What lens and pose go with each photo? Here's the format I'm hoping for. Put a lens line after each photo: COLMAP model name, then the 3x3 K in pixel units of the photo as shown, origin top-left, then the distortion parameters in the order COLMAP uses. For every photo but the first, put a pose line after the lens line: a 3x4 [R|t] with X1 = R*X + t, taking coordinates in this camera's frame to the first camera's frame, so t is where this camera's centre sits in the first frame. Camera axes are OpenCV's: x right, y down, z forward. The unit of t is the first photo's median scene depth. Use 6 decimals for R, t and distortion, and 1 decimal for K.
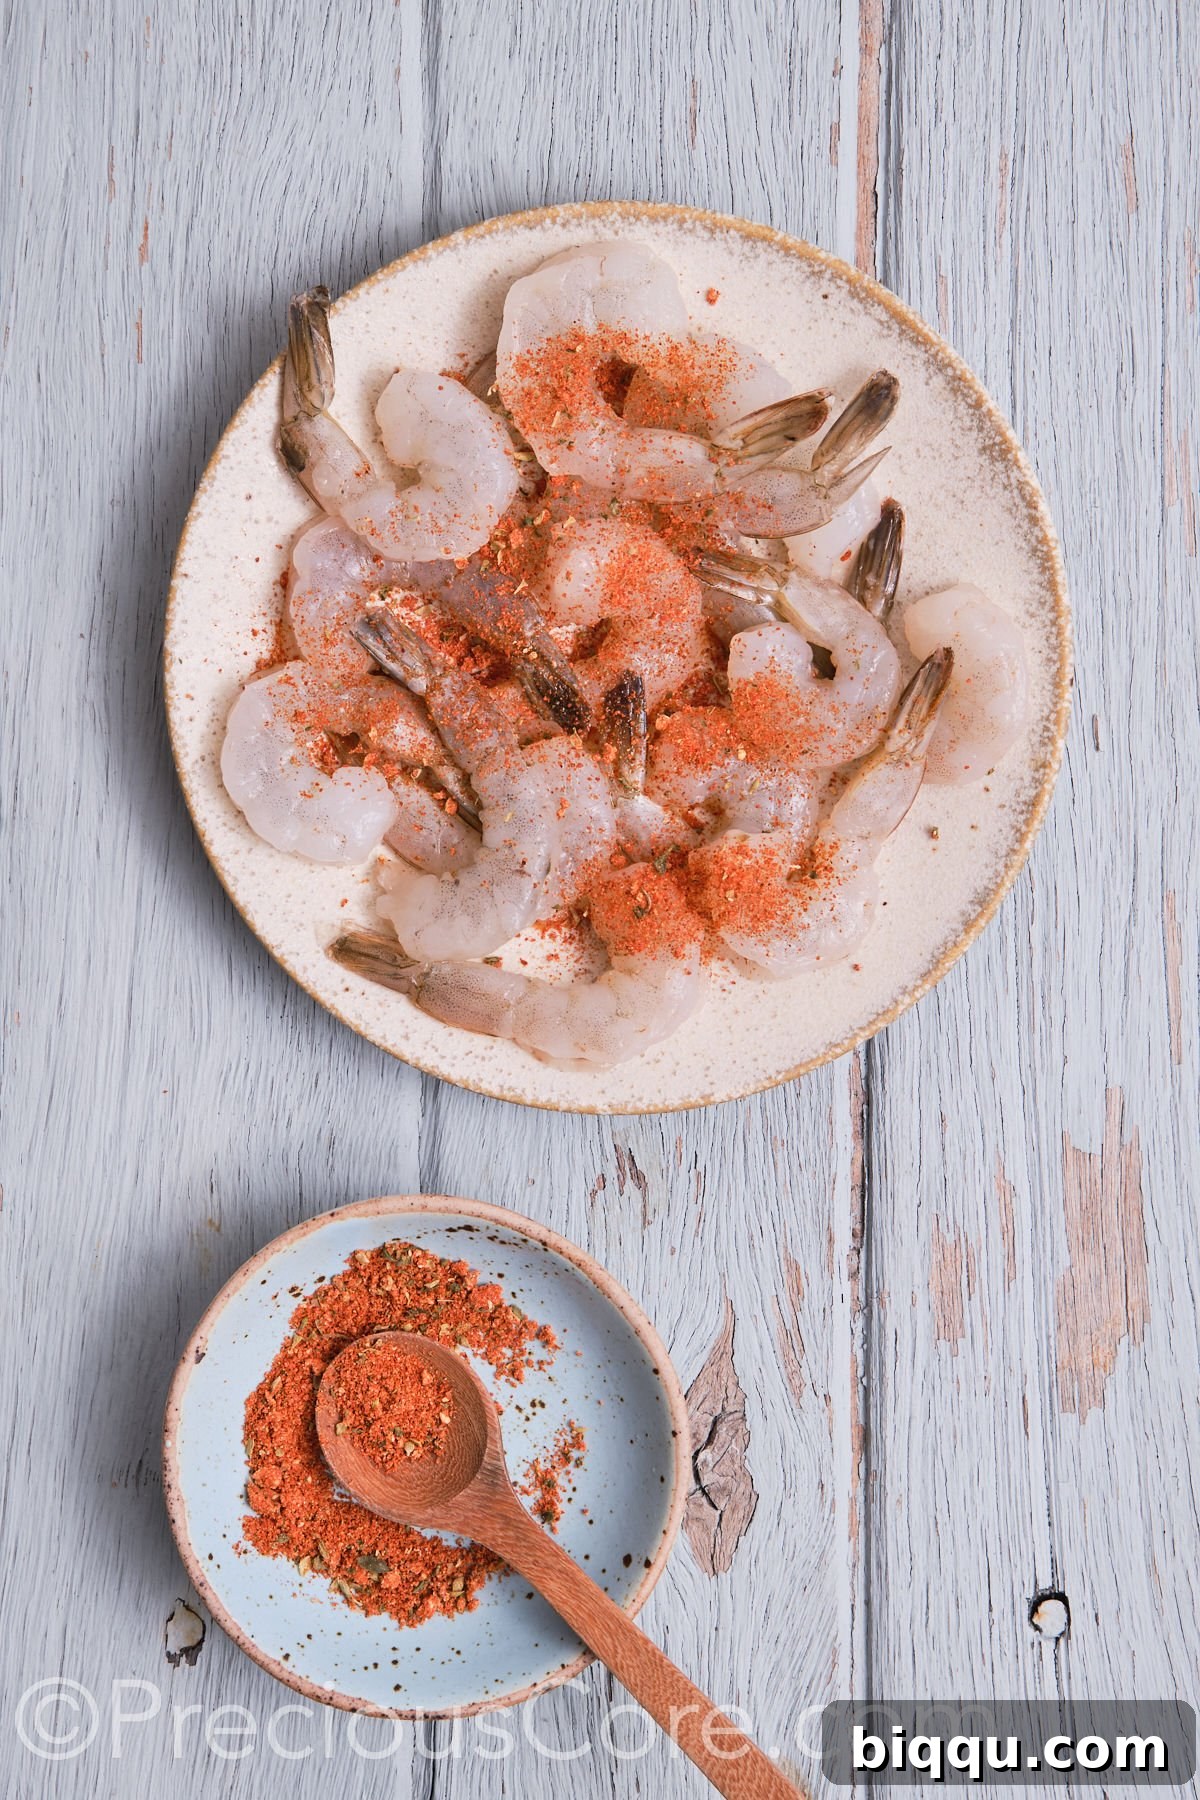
lens RADIAL K [[4940.5, 0, 600.9], [0, 4940.5, 882.1], [0, 0, 1]] dist [1.007006, 0.000000]
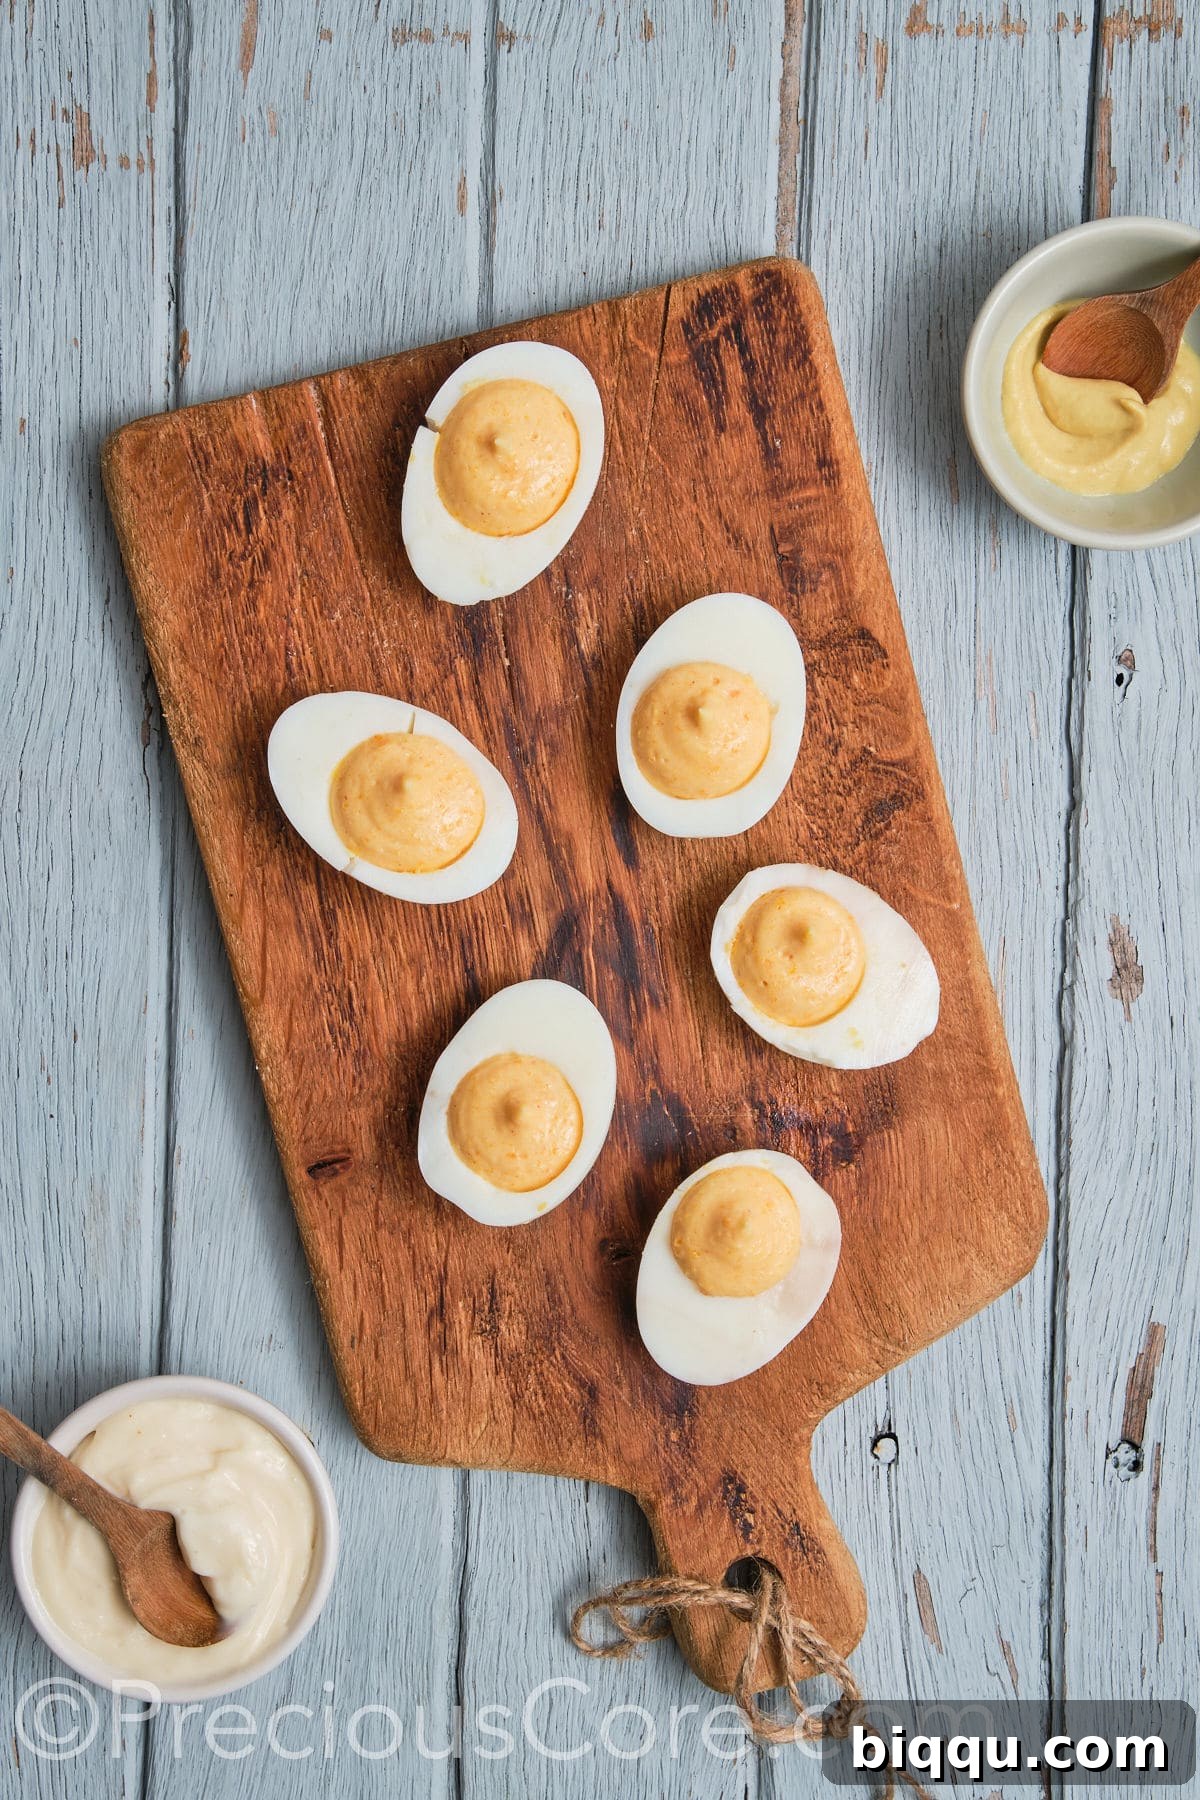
lens RADIAL K [[5178.7, 0, 596.3], [0, 5178.7, 910.0], [0, 0, 1]] dist [0.853388, 0.000000]
pose [[0.999861, 0.016598, 0.001334, -0.000396], [-0.016597, 0.999862, -0.001052, -0.009569], [-0.001351, 0.001030, 0.999999, -0.527385]]
